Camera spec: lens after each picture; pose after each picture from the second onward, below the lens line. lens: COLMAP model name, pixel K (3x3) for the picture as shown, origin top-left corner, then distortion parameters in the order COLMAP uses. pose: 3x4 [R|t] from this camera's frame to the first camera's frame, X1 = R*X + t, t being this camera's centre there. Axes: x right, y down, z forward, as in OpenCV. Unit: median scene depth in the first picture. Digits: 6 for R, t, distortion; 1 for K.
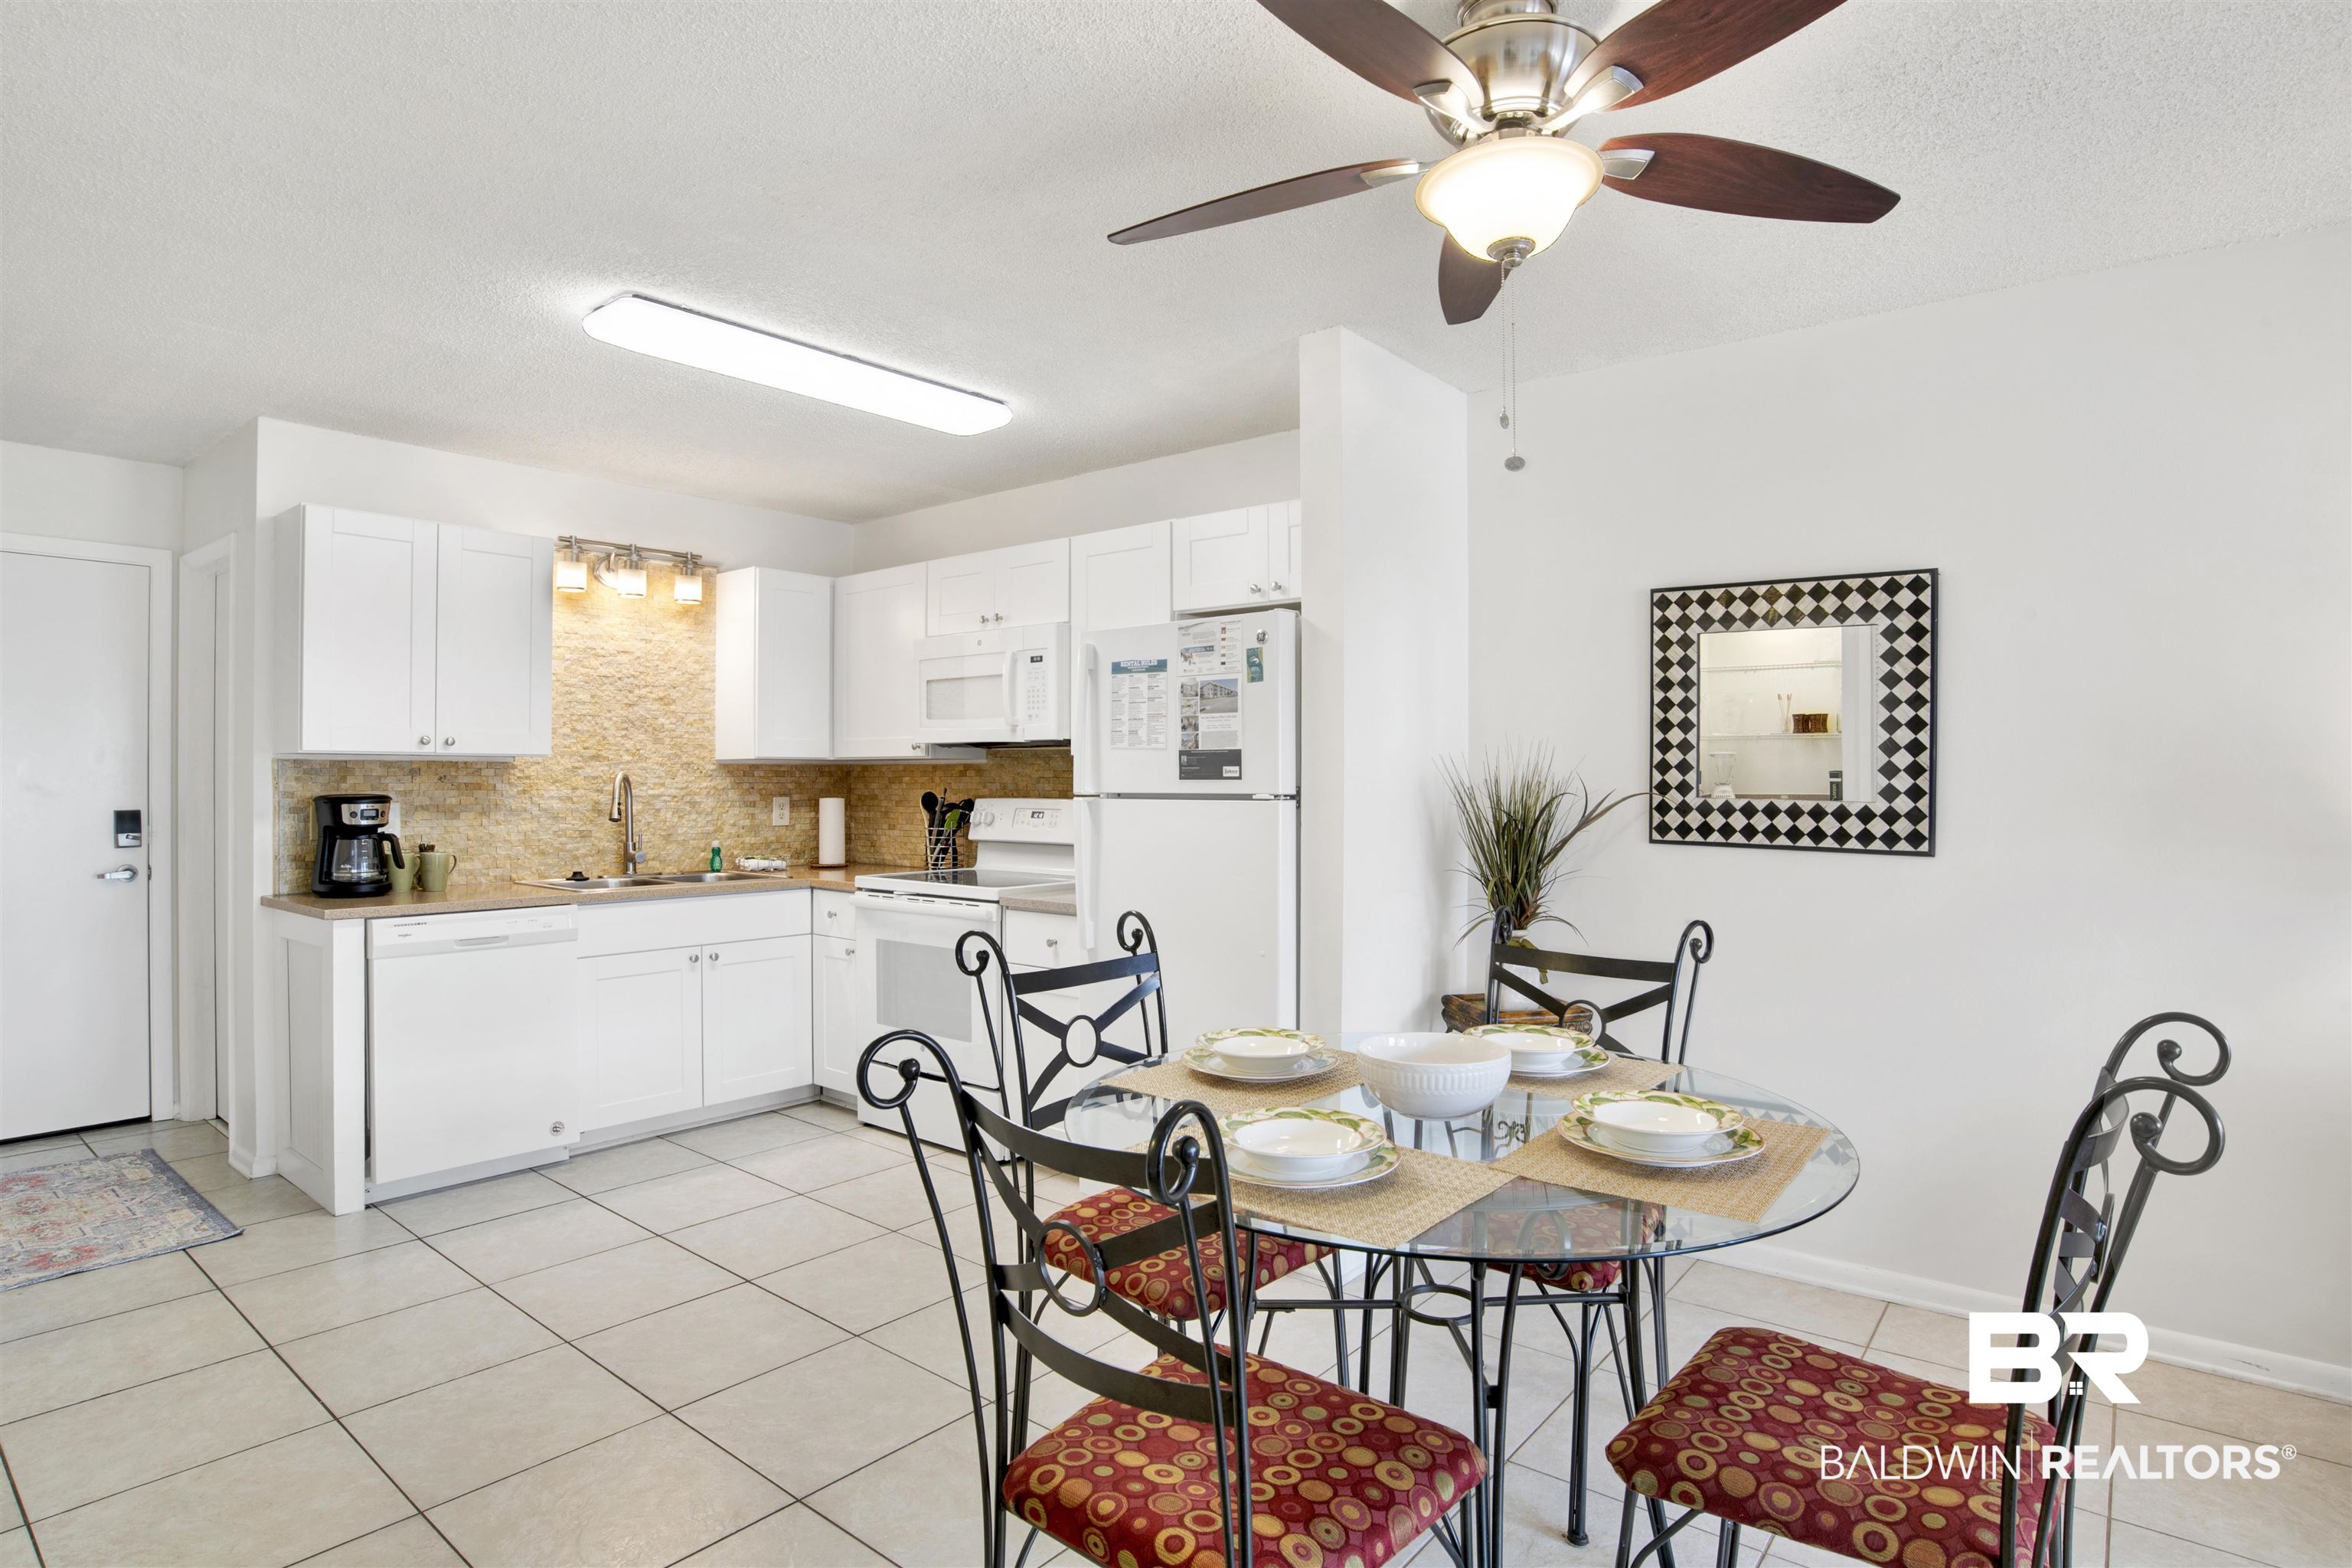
lens RADIAL K [[1203.7, 0, 1184.2], [0, 1203.7, 774.8], [0, 0, 1]] dist [-0.075760, 0.026381]
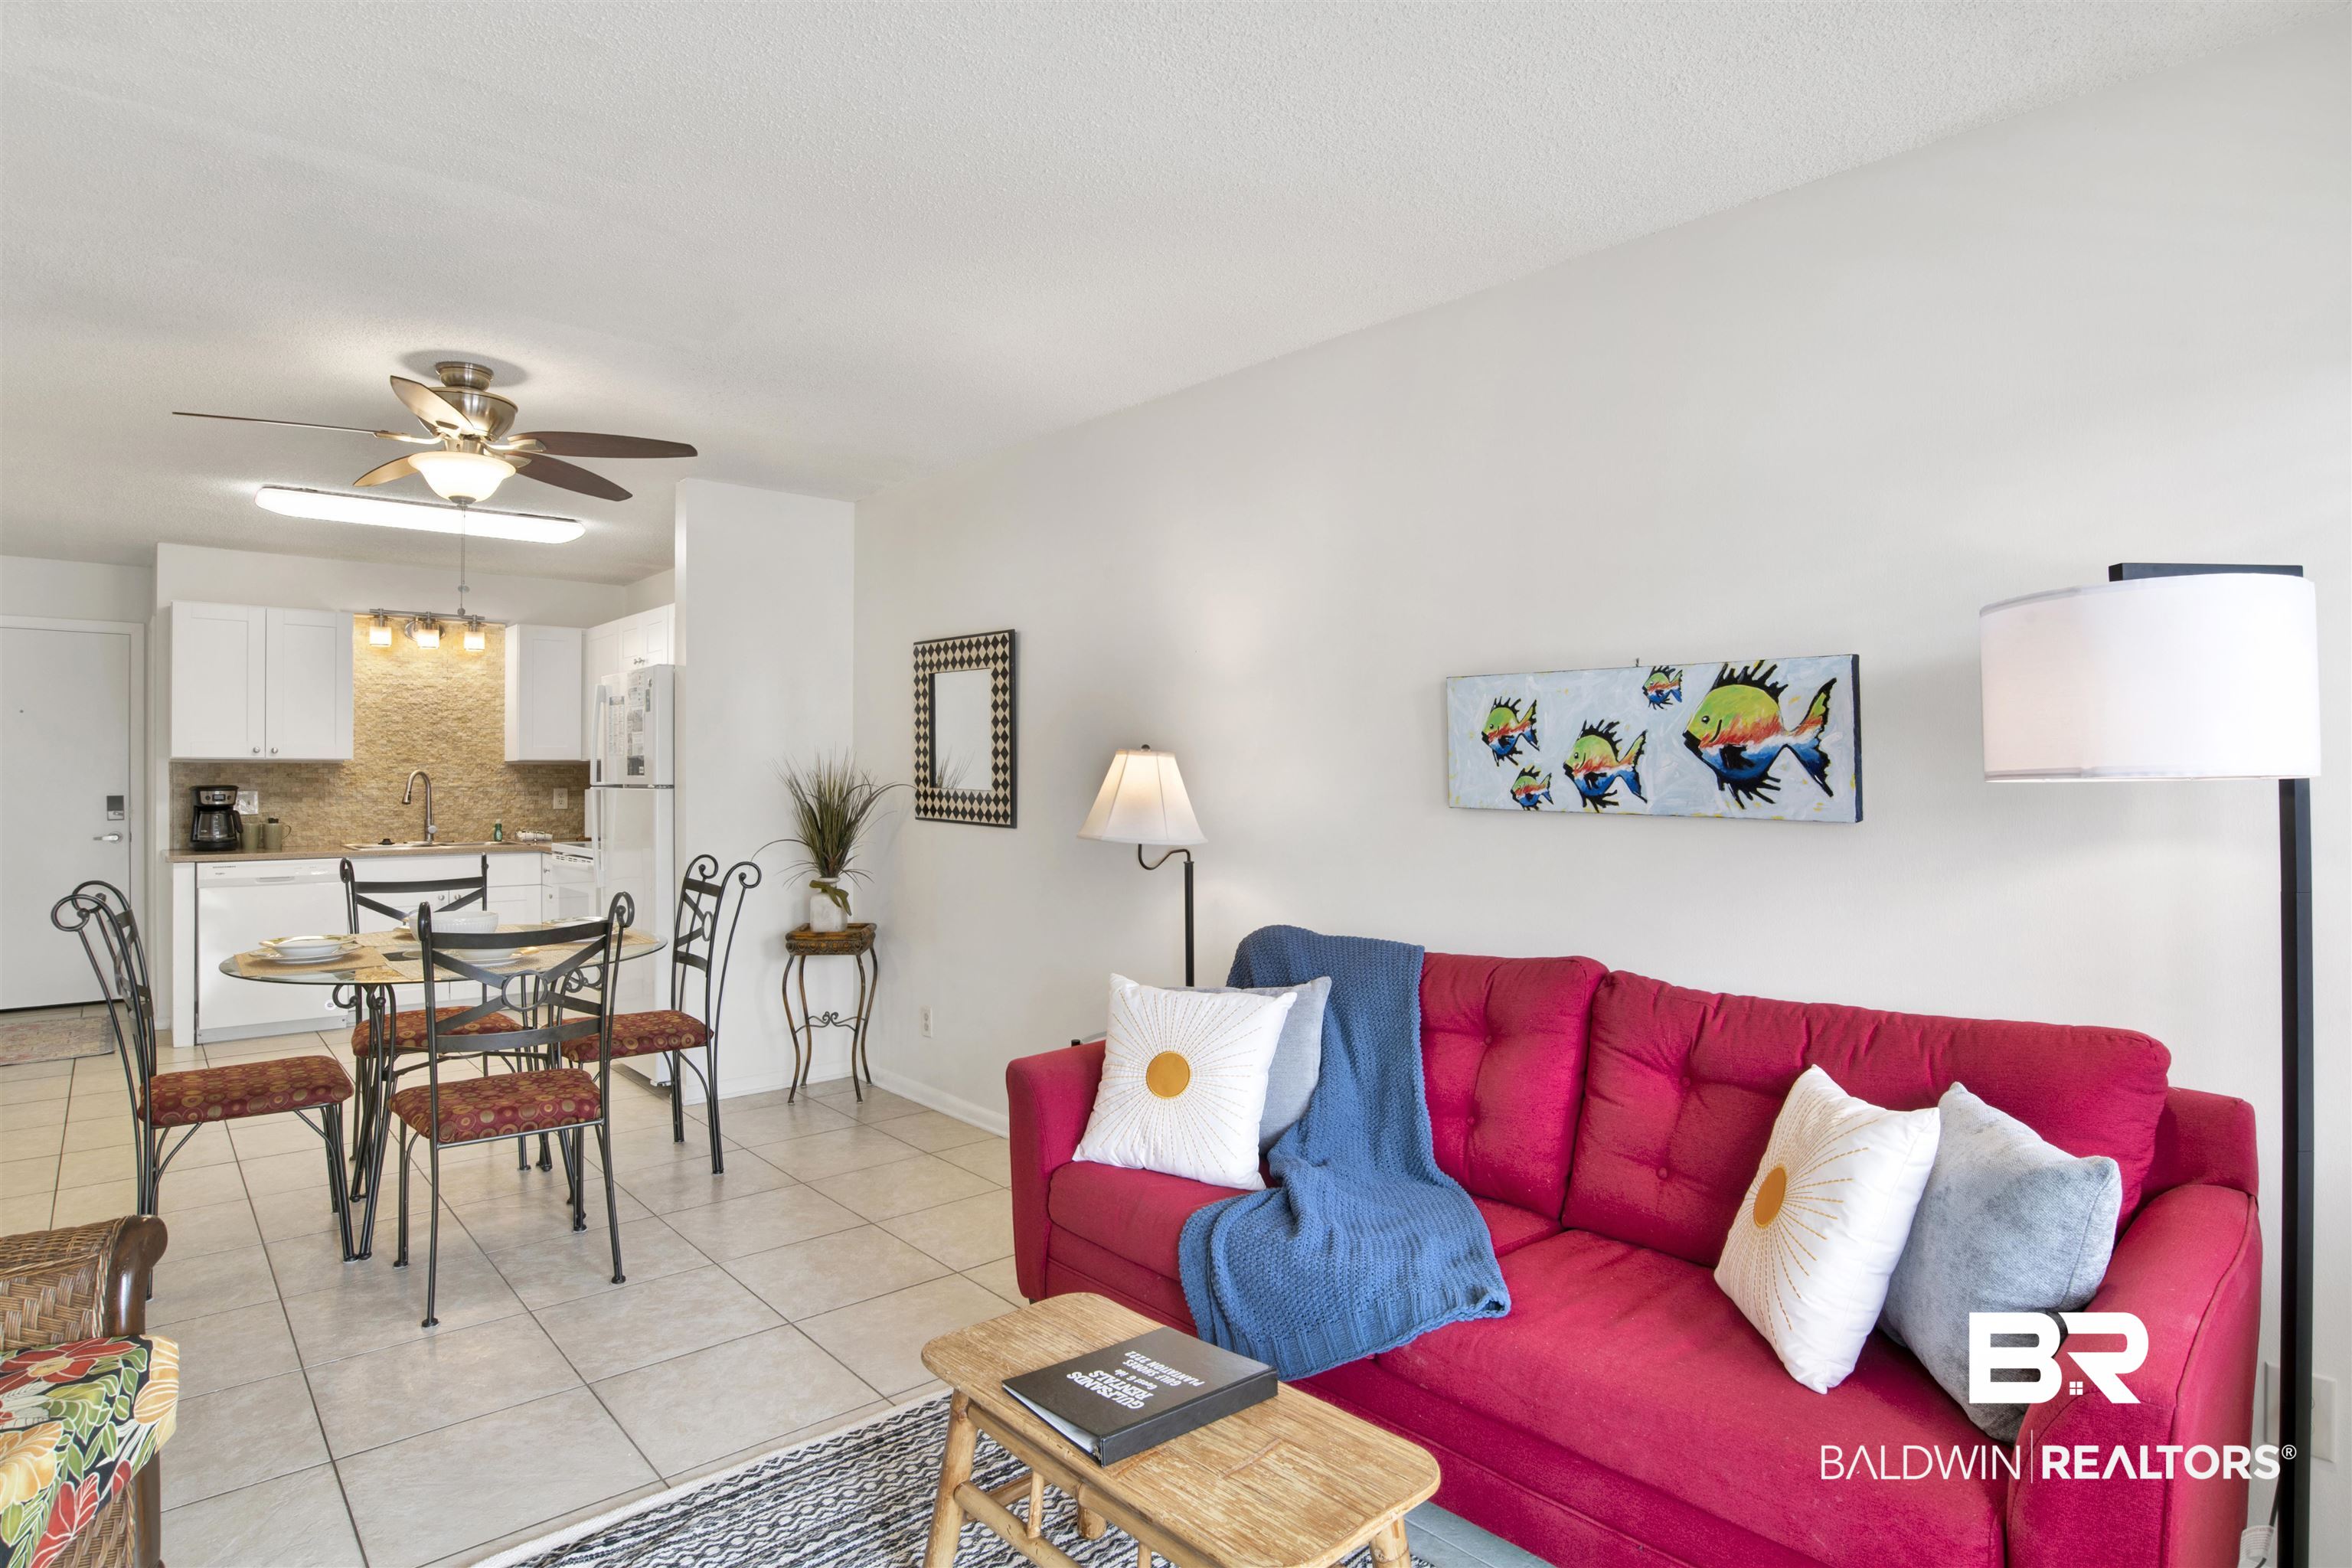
lens RADIAL K [[1249.6, 0, 1188.9], [0, 1249.6, 774.2], [0, 0, 1]] dist [-0.078794, 0.031263]
pose [[0.985808, -0.000739, -0.167876, 0.821286], [0.001238, 0.999995, 0.002867, -0.000924], [0.167873, -0.003034, 0.985804, -0.357712]]
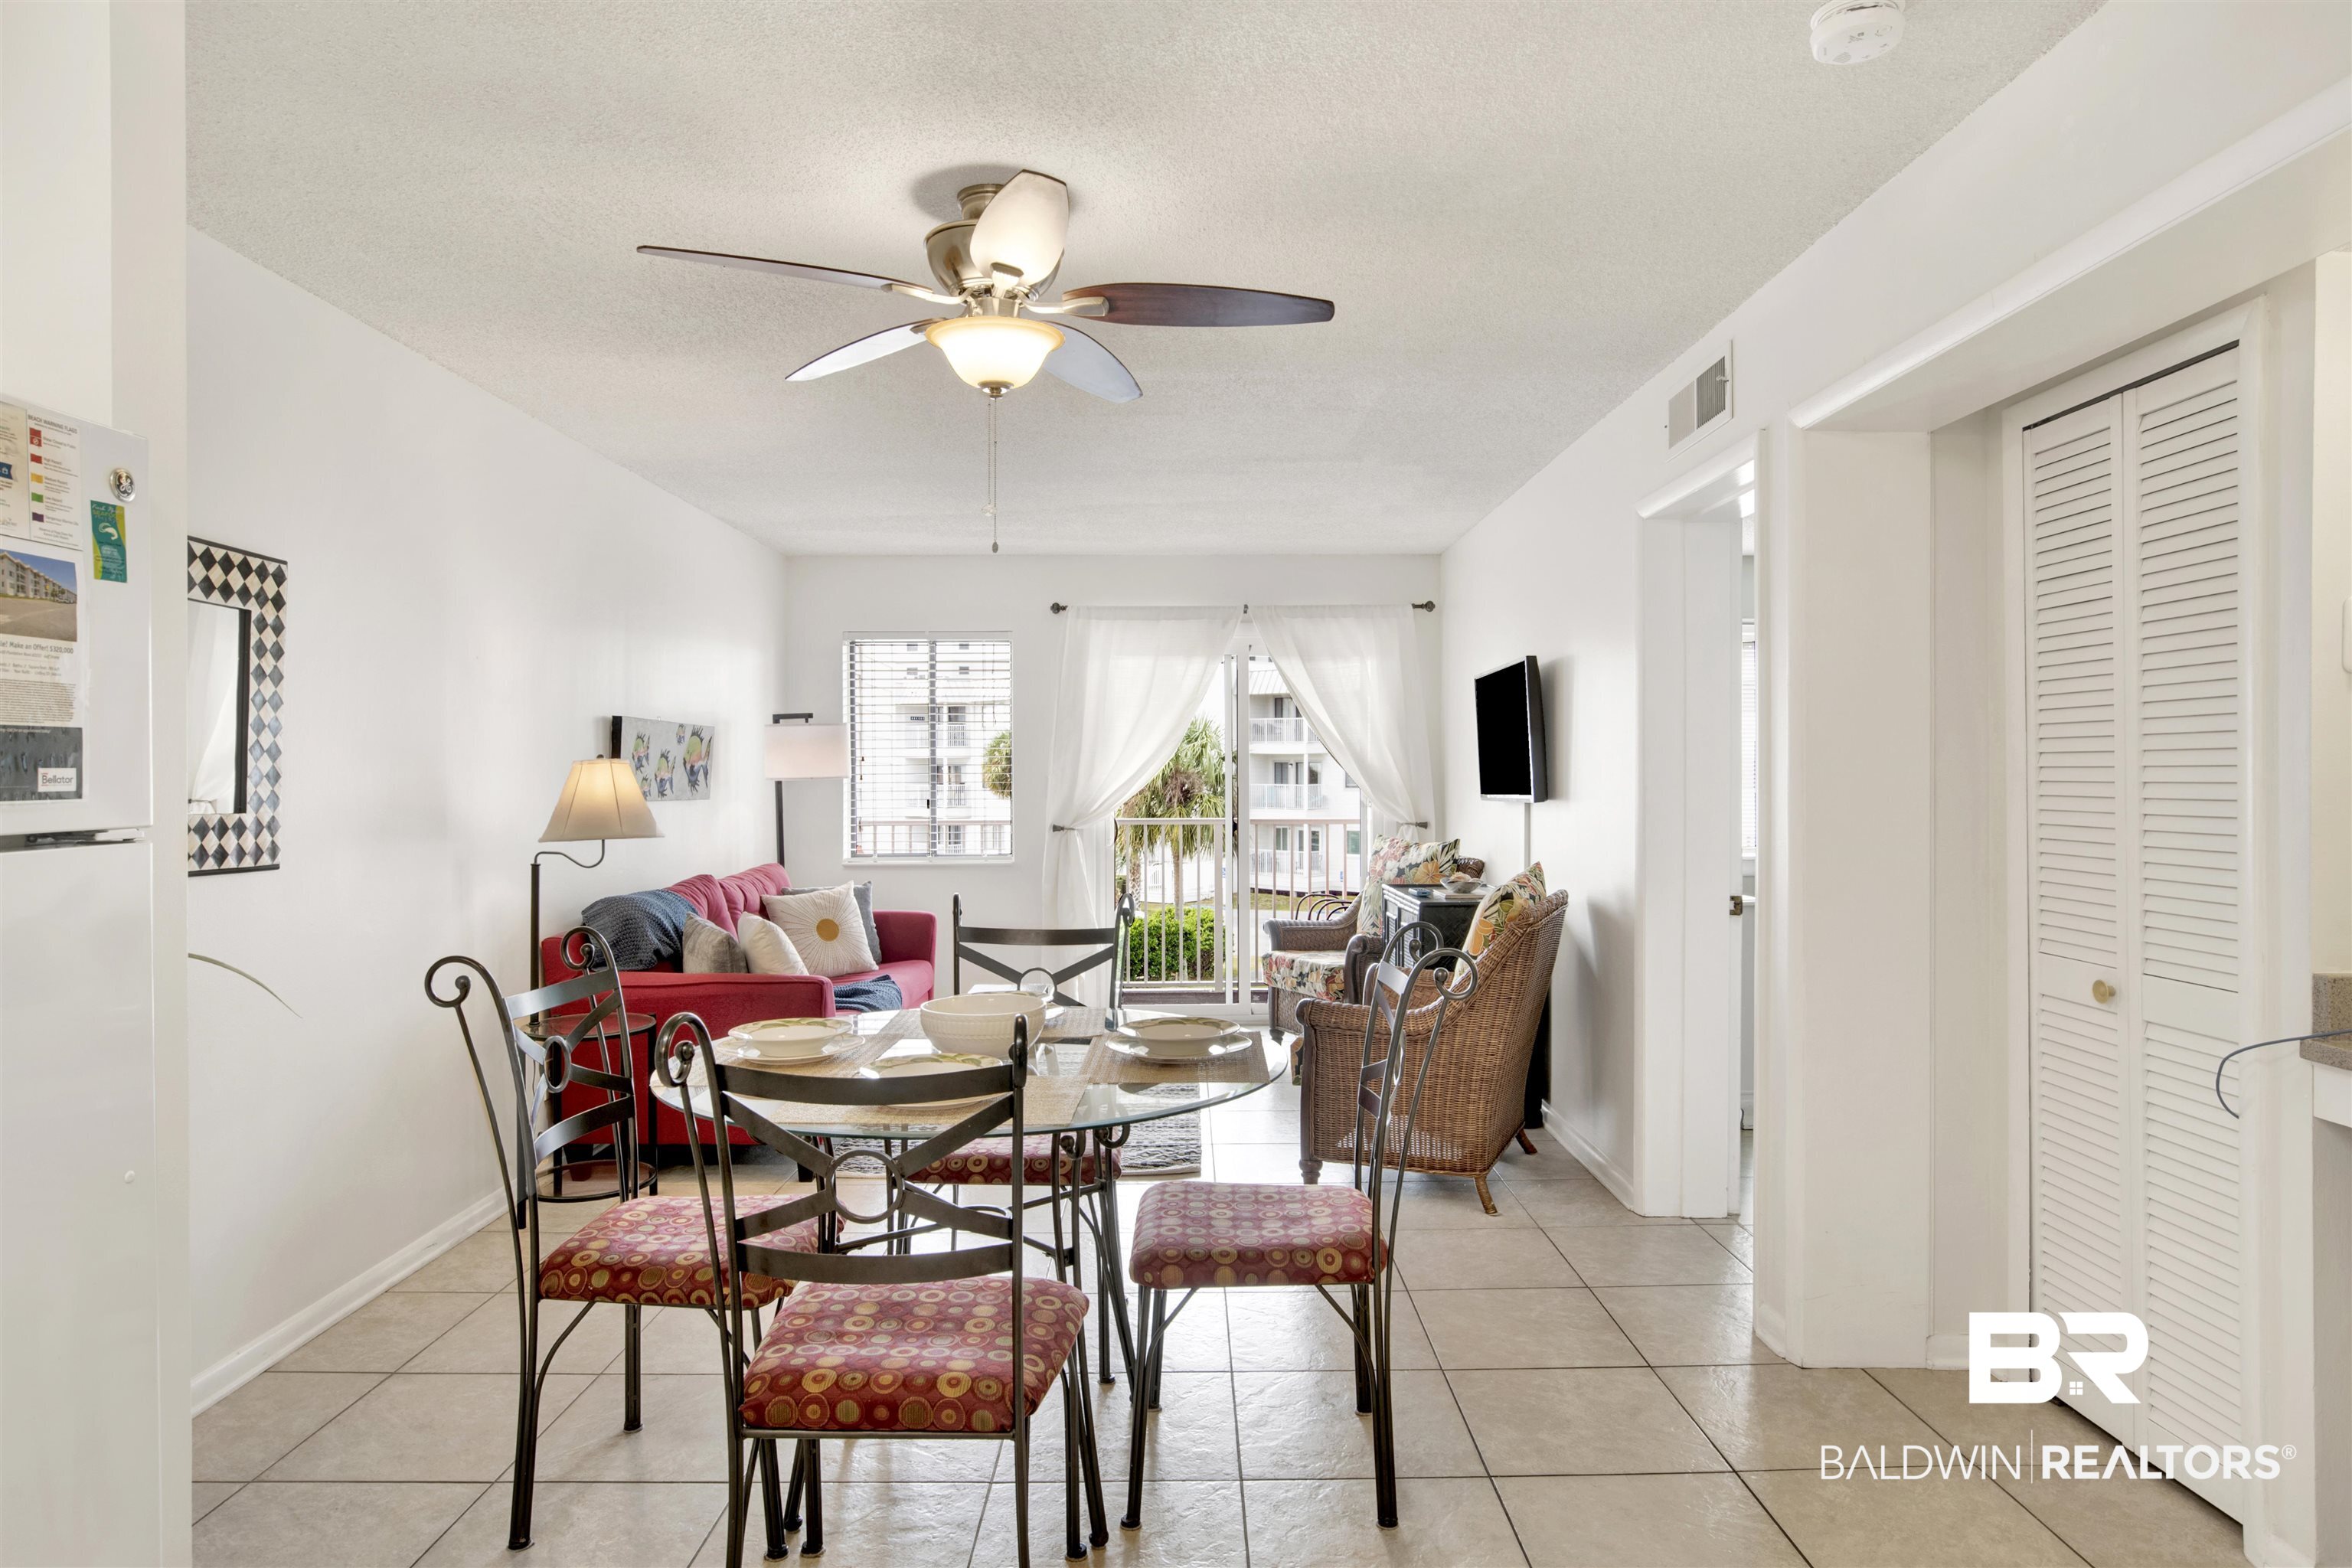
lens RADIAL K [[1365.0, 0, 1193.8], [0, 1365.0, 768.1], [0, 0, 1]] dist [-0.053415, 0.023520]
pose [[-0.630747, 0.004227, 0.775977, -0.468374], [0.004272, 0.999989, -0.001975, -0.003641], [-0.775977, 0.002069, -0.630758, 0.807751]]
